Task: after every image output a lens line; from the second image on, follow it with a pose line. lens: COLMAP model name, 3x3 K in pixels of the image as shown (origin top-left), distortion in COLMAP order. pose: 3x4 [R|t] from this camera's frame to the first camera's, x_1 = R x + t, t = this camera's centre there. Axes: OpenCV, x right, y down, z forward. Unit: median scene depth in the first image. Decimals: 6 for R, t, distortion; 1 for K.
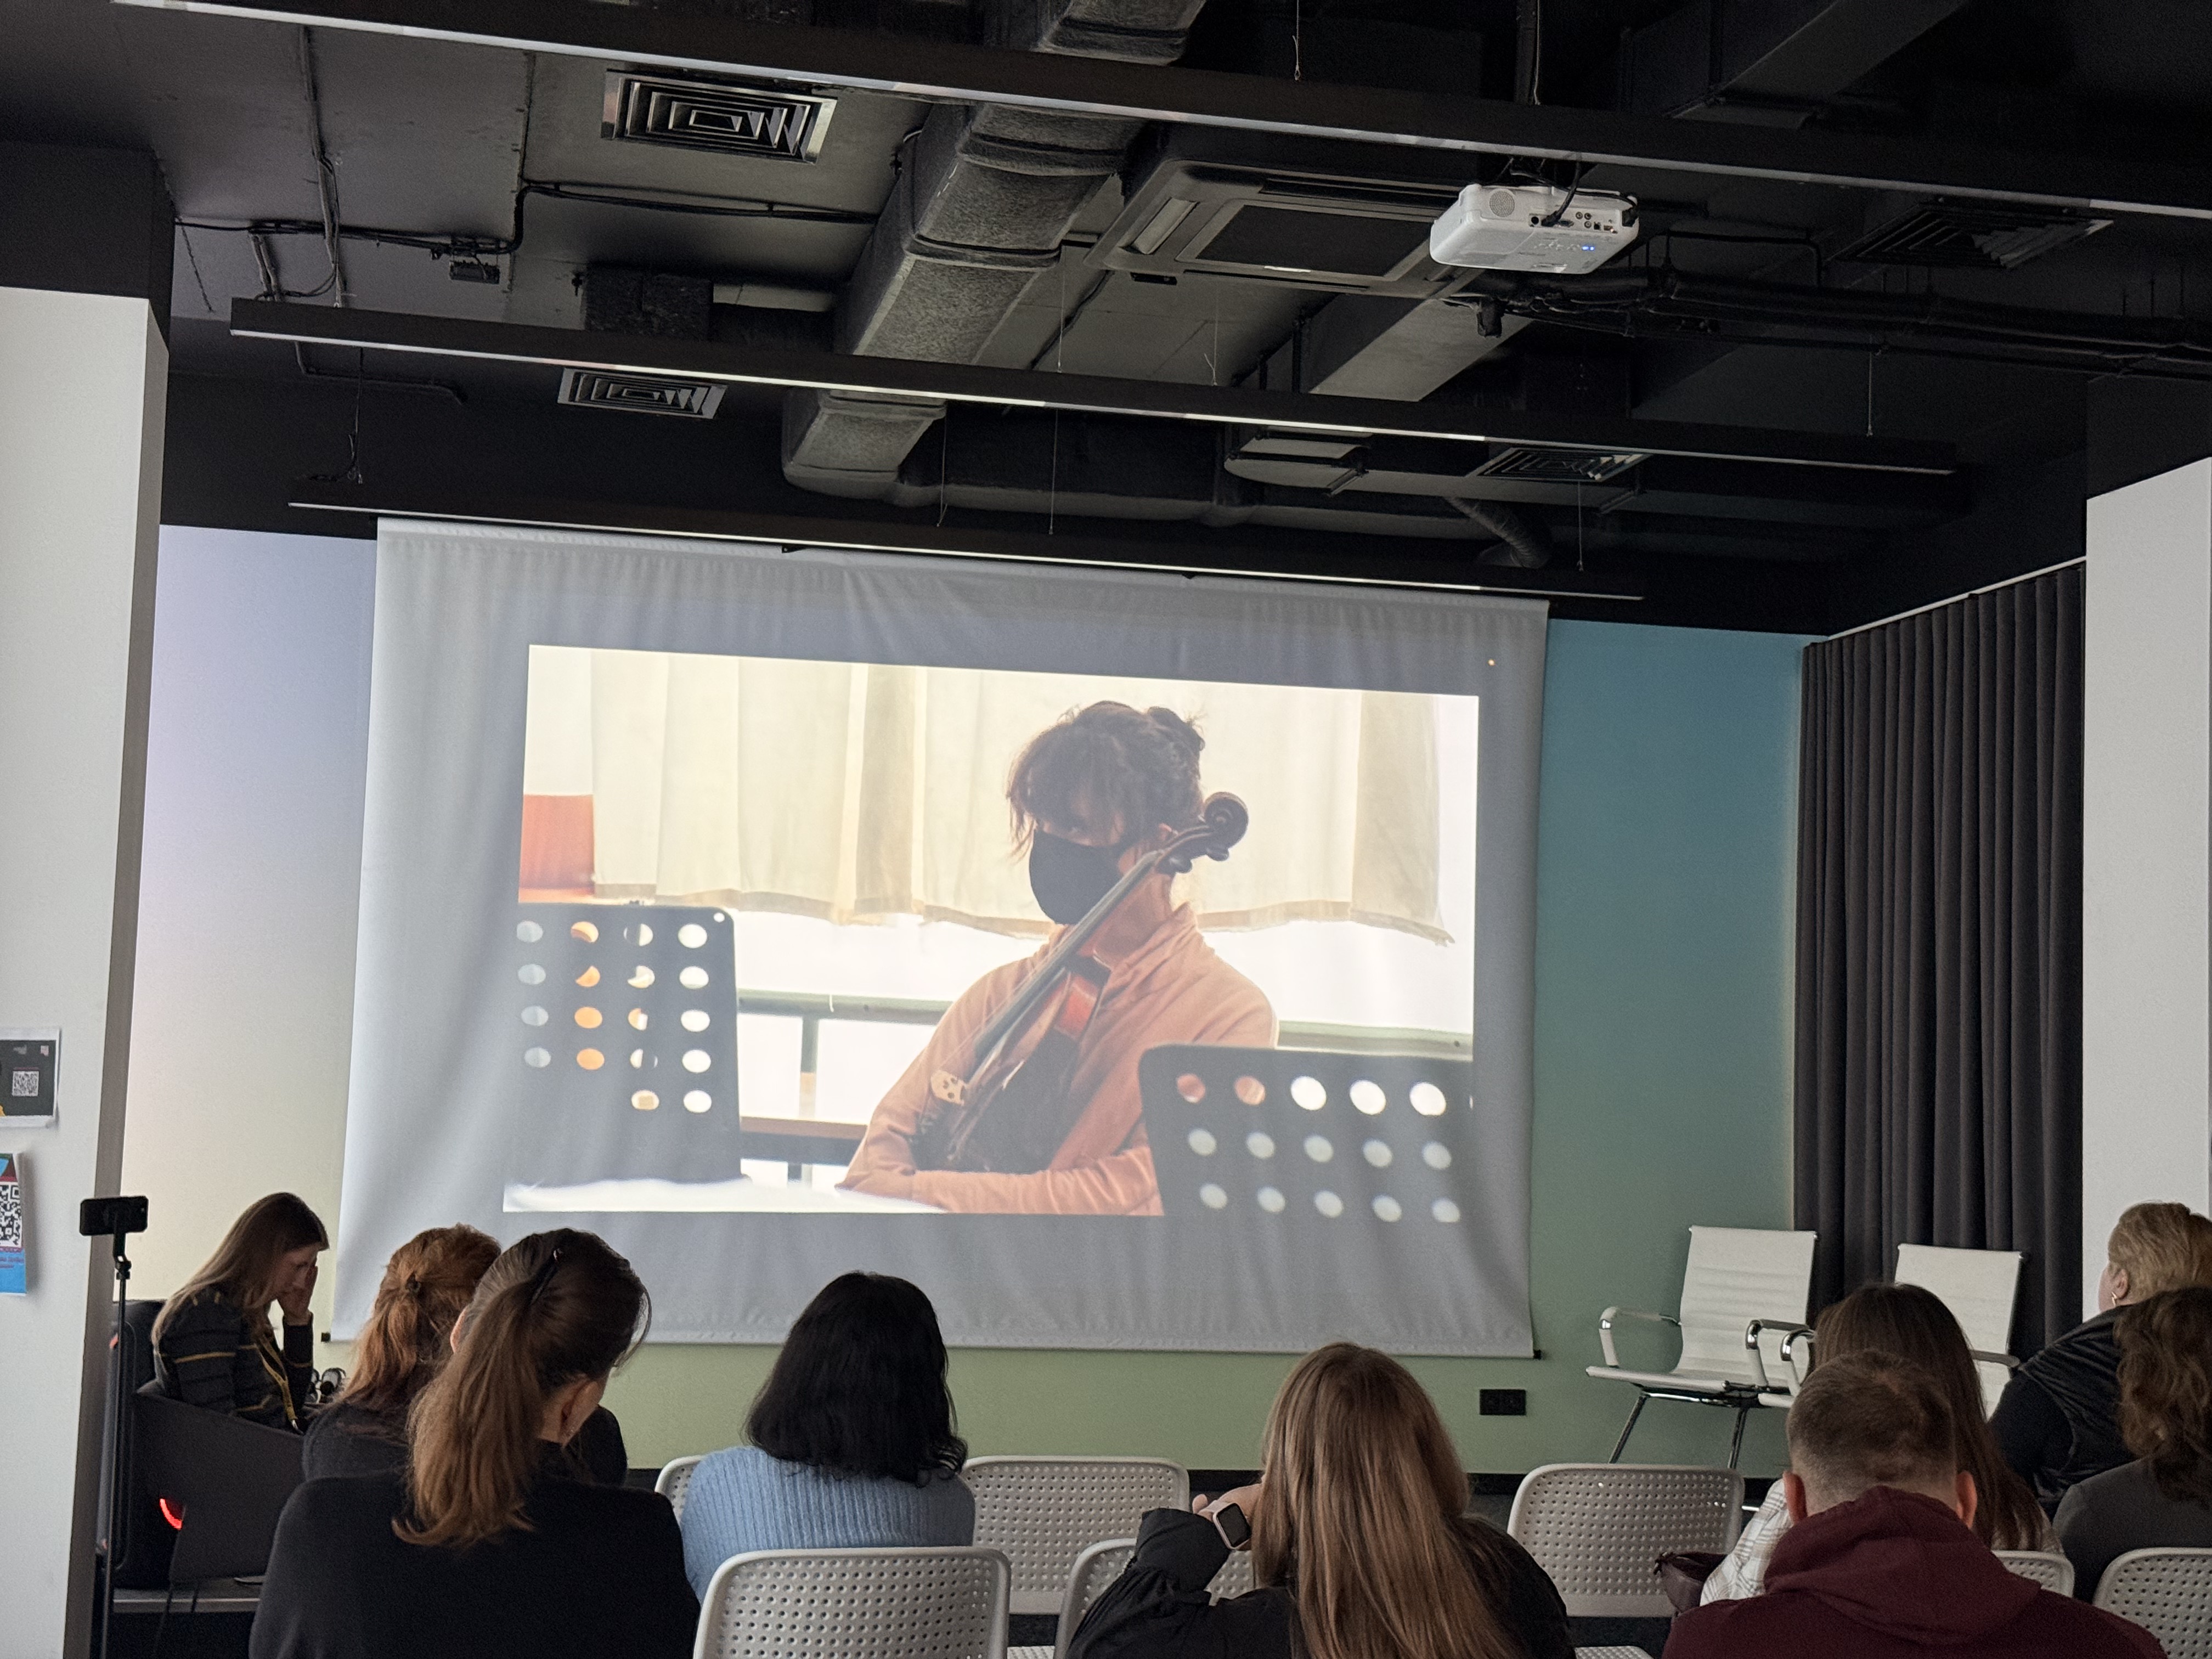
lens RADIAL K [[3101.5, 0, 1106.0], [0, 3101.5, 829.5], [0, 0, 1]] dist [0.137774, -0.026138]
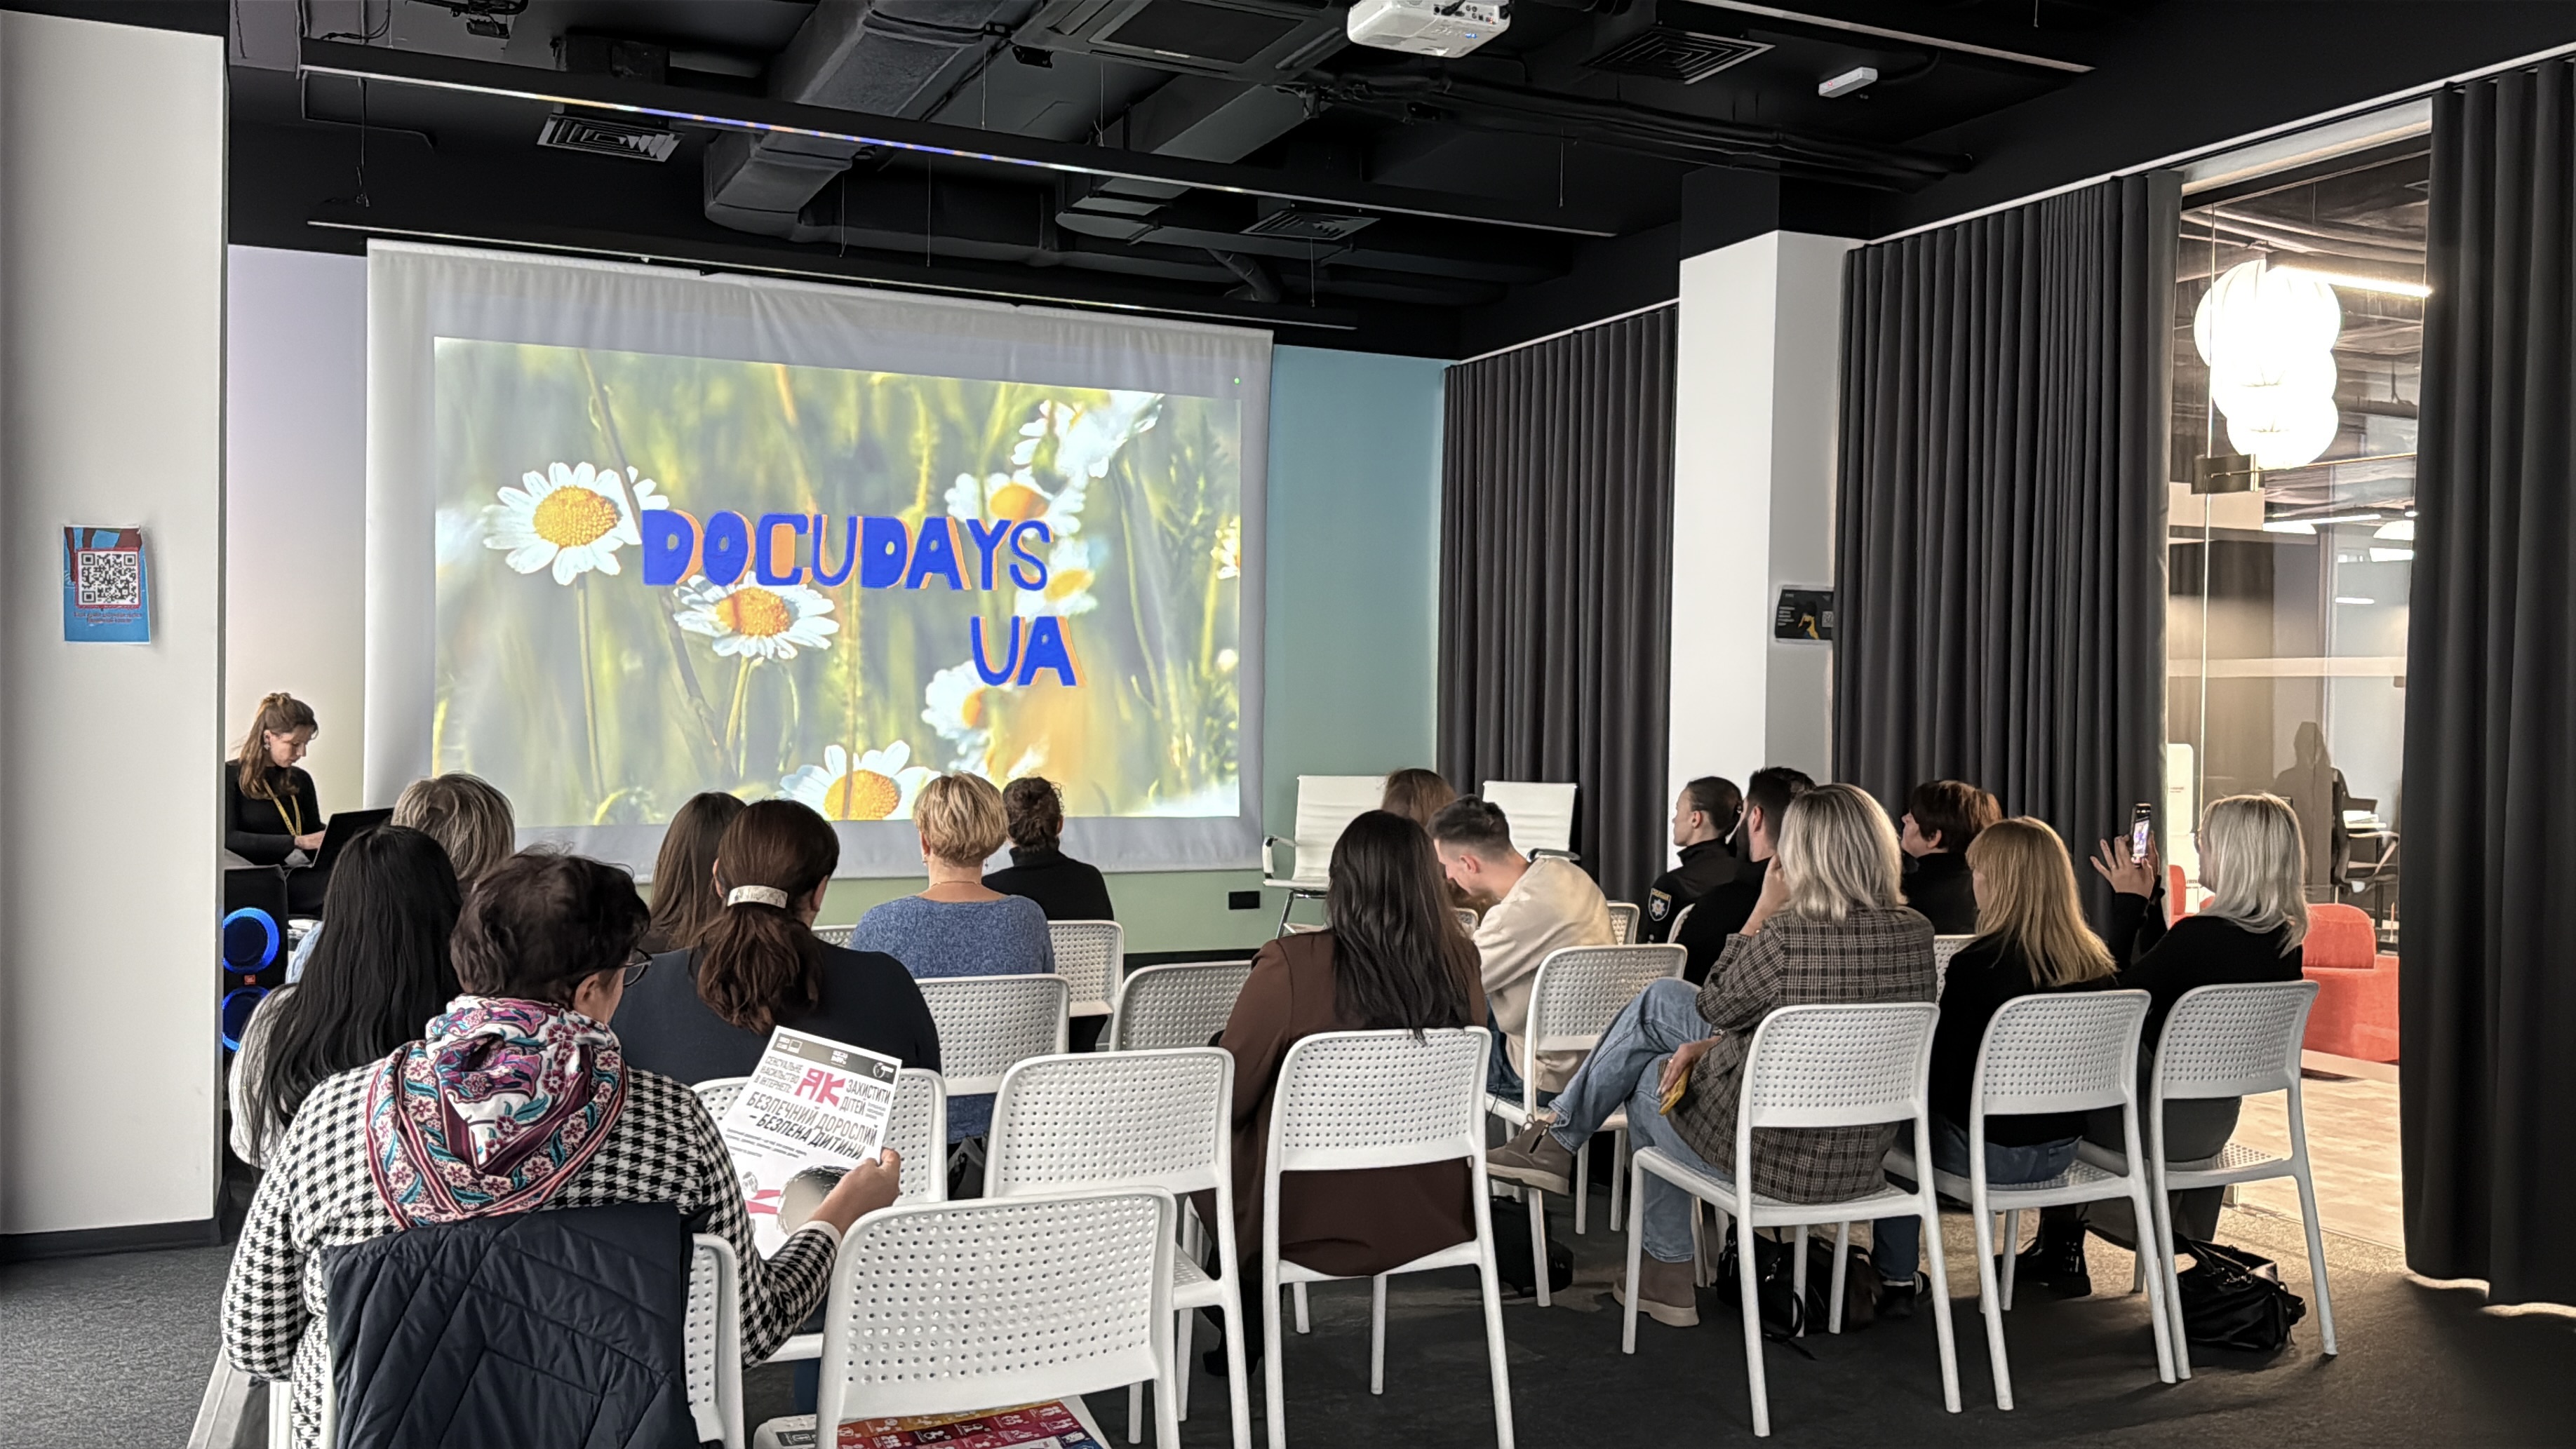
lens RADIAL K [[2117.1, 0, 1285.7], [0, 2117.1, 760.6], [0, 0, 1]] dist [0.208005, -0.493869]
pose [[0.975692, -0.024670, 0.217752, -0.088545], [-0.001331, 0.992958, 0.118459, 0.005853], [-0.219141, -0.115870, 0.968789, 0.078631]]
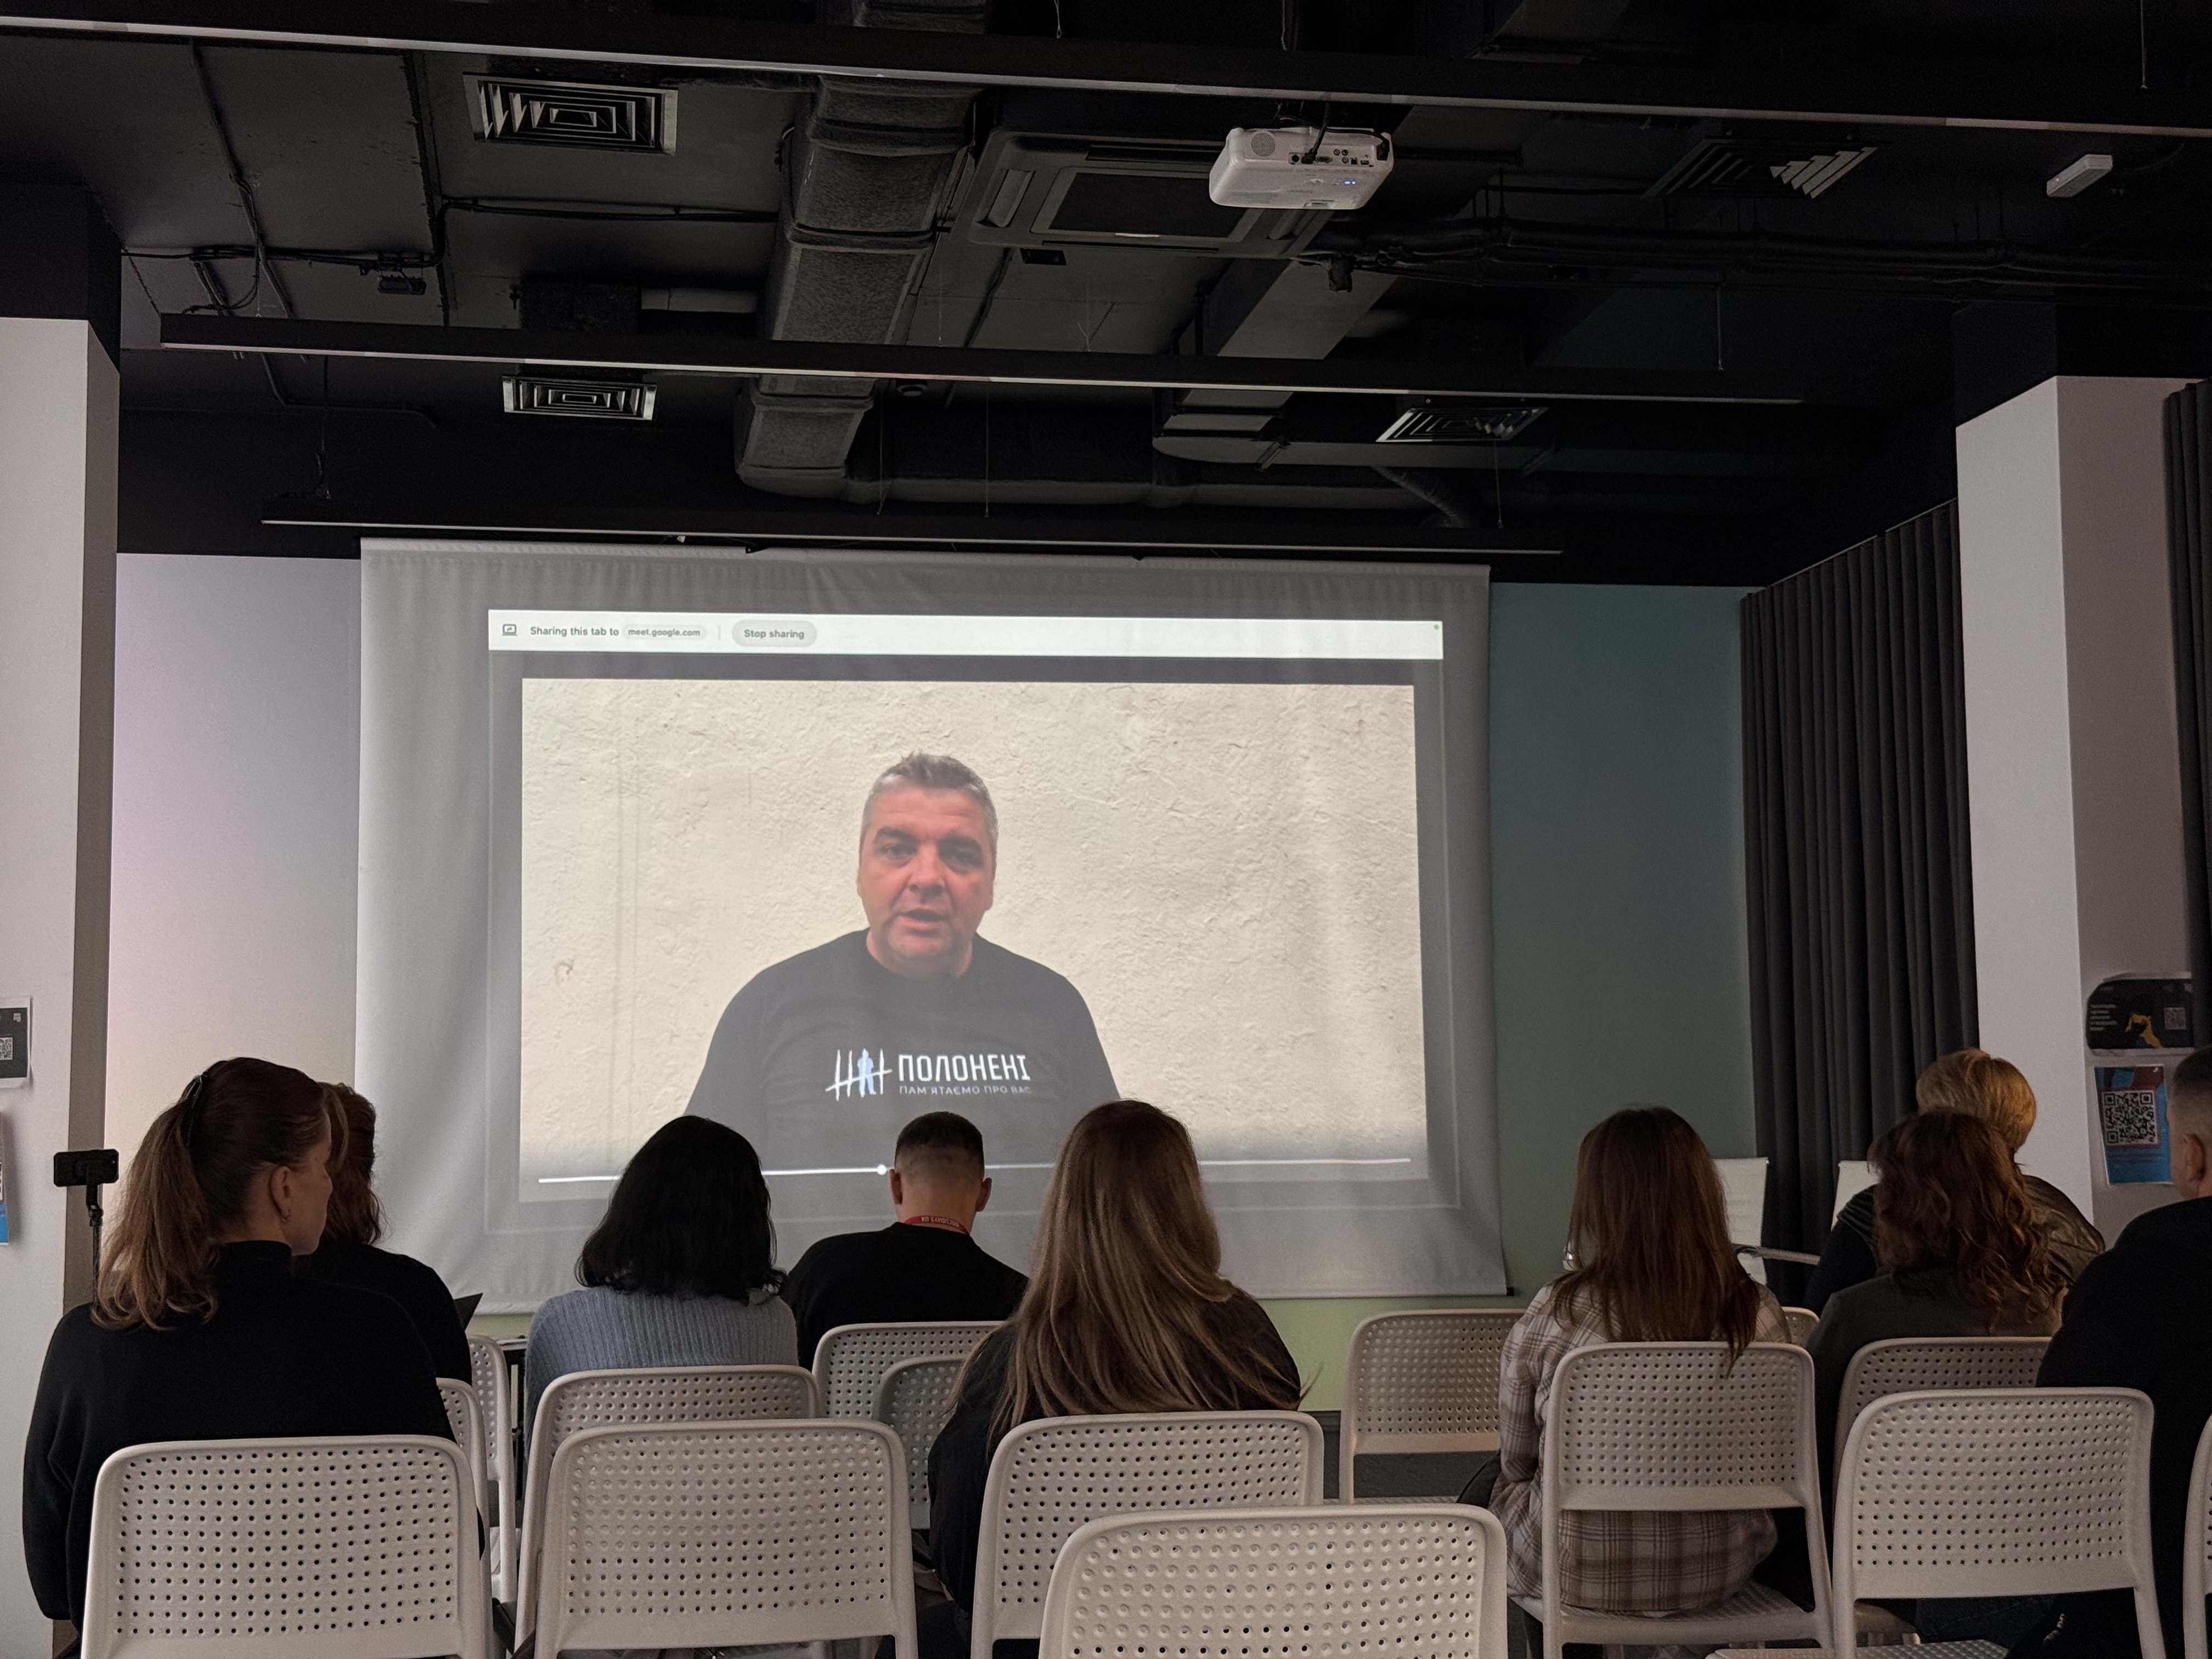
lens RADIAL K [[3110.0, 0, 1106.0], [0, 3110.0, 829.5], [0, 0, 1]] dist [0.144538, -0.008742]
pose [[0.998065, -0.046949, -0.040767, 0.073636], [0.046243, 0.998766, -0.018097, 0.038223], [0.041567, 0.016177, 0.999005, -0.060251]]
